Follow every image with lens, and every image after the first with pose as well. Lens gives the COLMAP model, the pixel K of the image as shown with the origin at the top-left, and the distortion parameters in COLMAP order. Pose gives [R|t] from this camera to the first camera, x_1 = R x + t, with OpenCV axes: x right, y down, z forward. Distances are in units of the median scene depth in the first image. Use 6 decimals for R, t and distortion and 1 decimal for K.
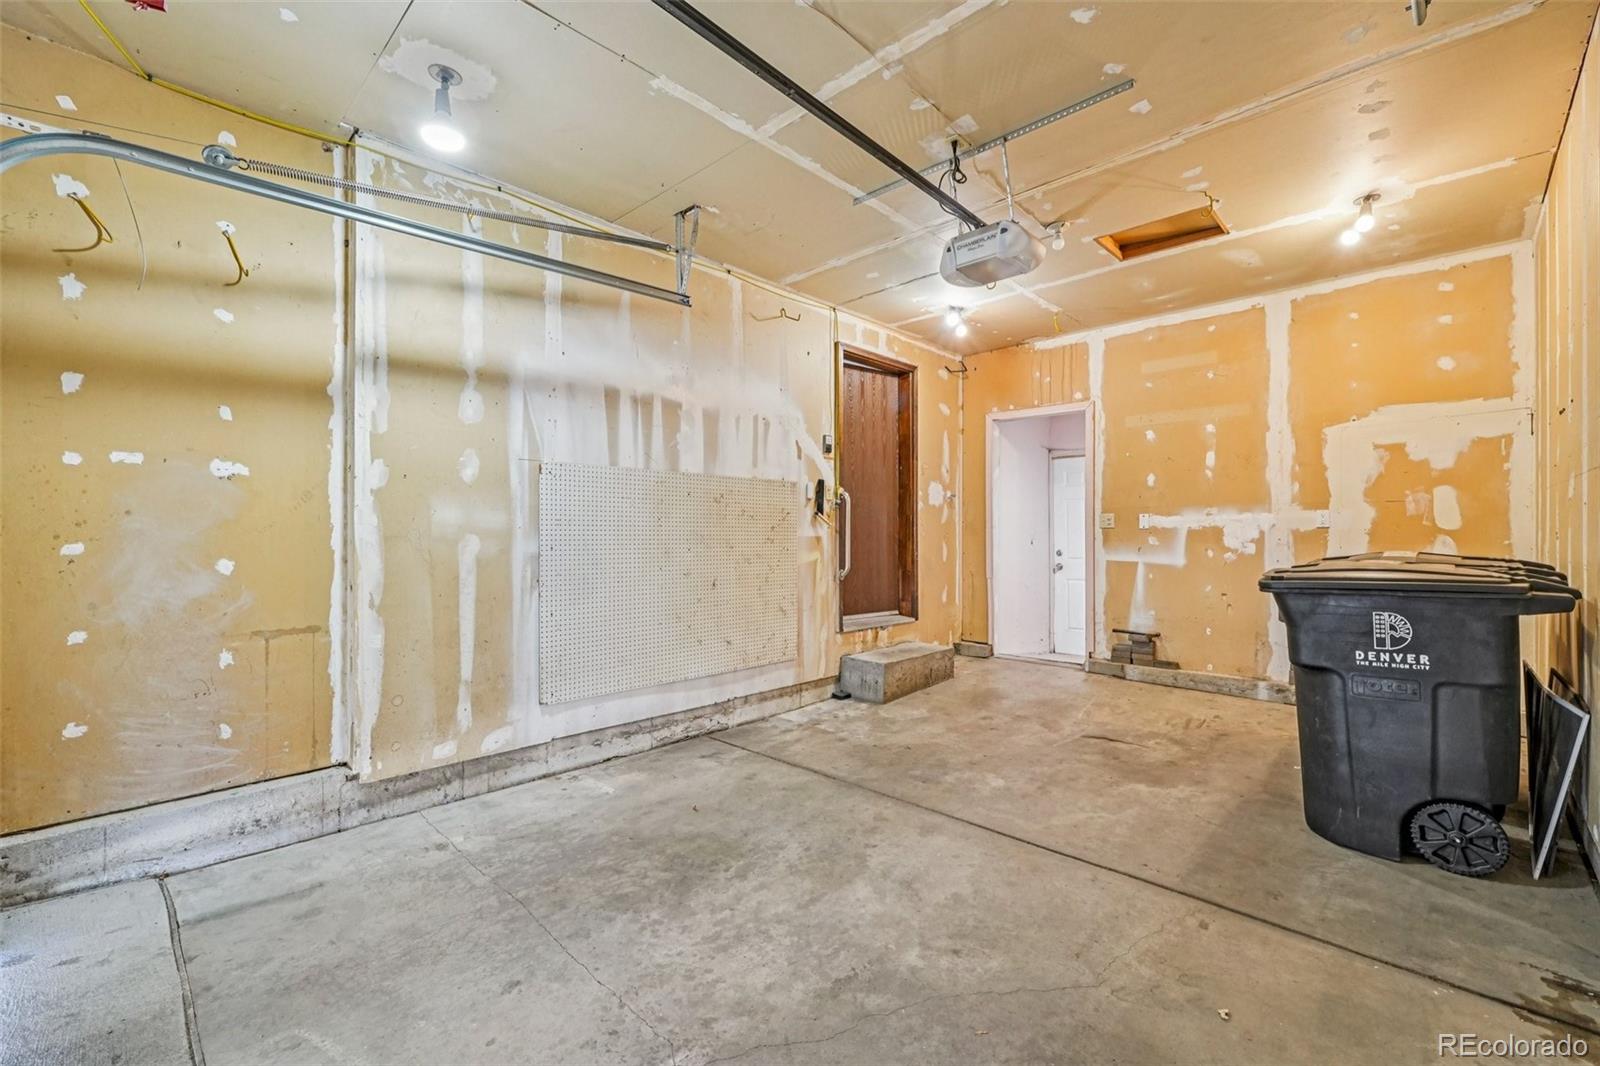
lens RADIAL K [[684.8, 0, 803.7], [0, 684.8, 532.0], [0, 0, 1]] dist [0.006259, 0.000896]
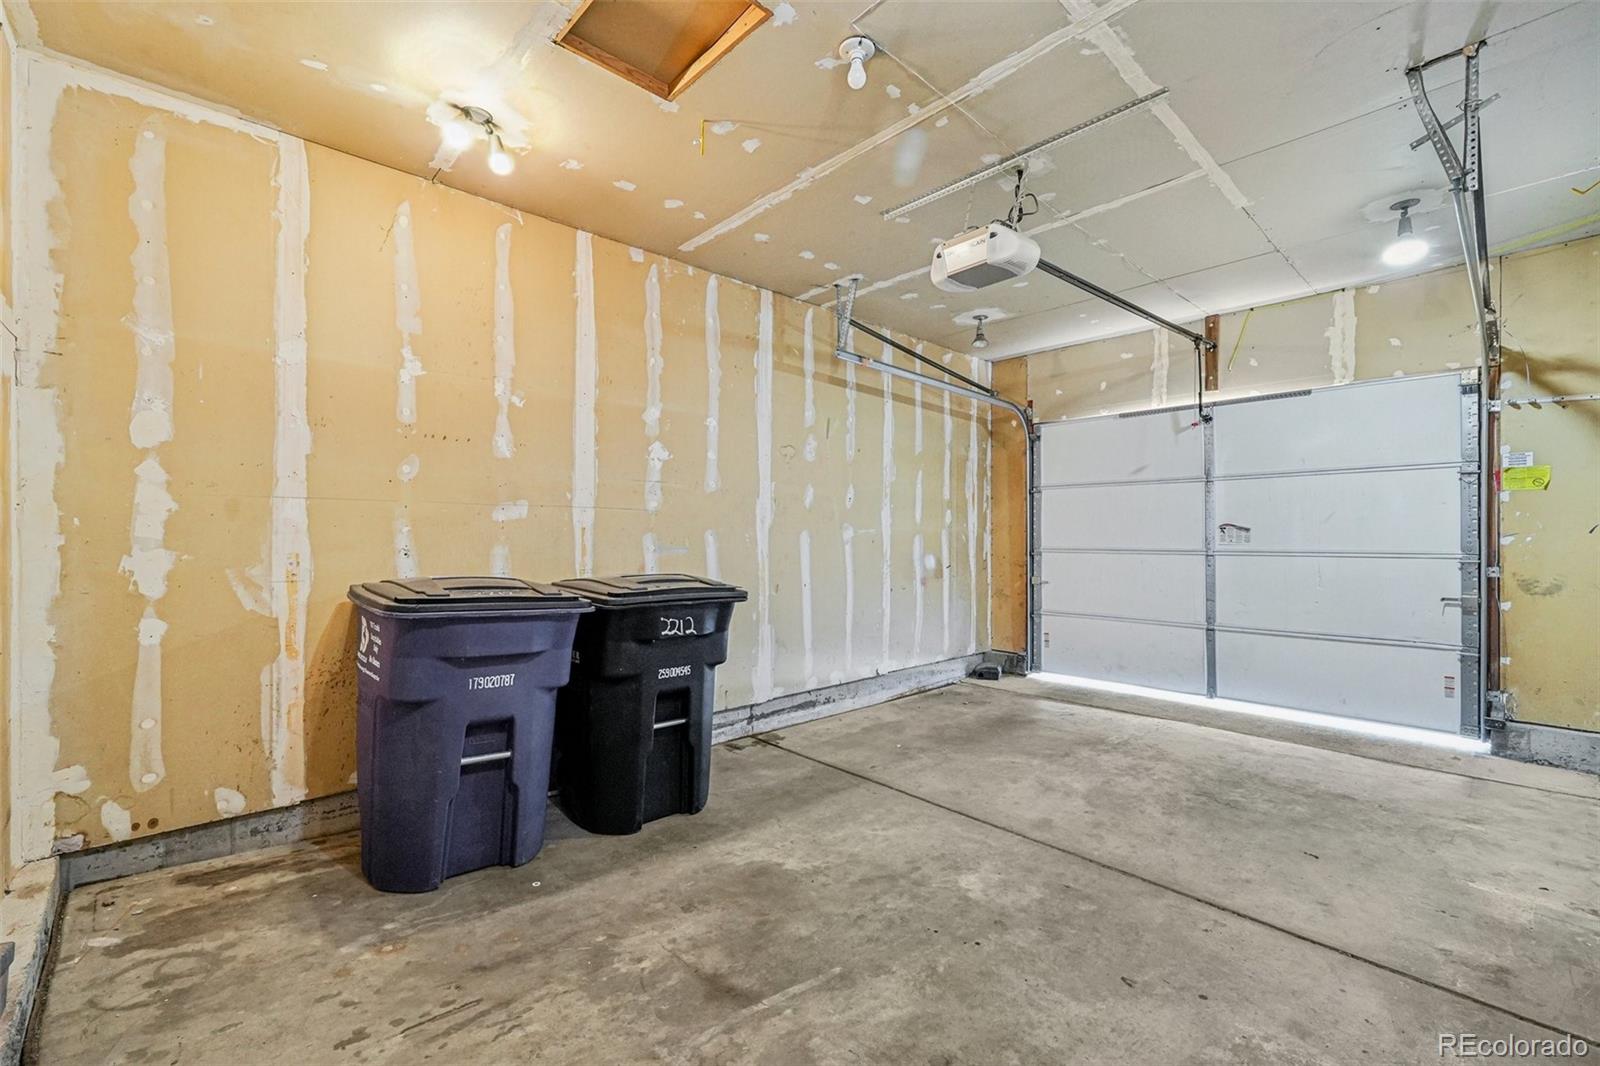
lens RADIAL K [[684.8, 0, 803.7], [0, 684.8, 532.0], [0, 0, 1]] dist [0.006259, 0.000896]
pose [[-0.998758, -0.001044, 0.049816, 0.489255], [-0.001529, 0.999952, -0.009710, -0.015980], [-0.049803, -0.009774, -0.998711, 2.030516]]
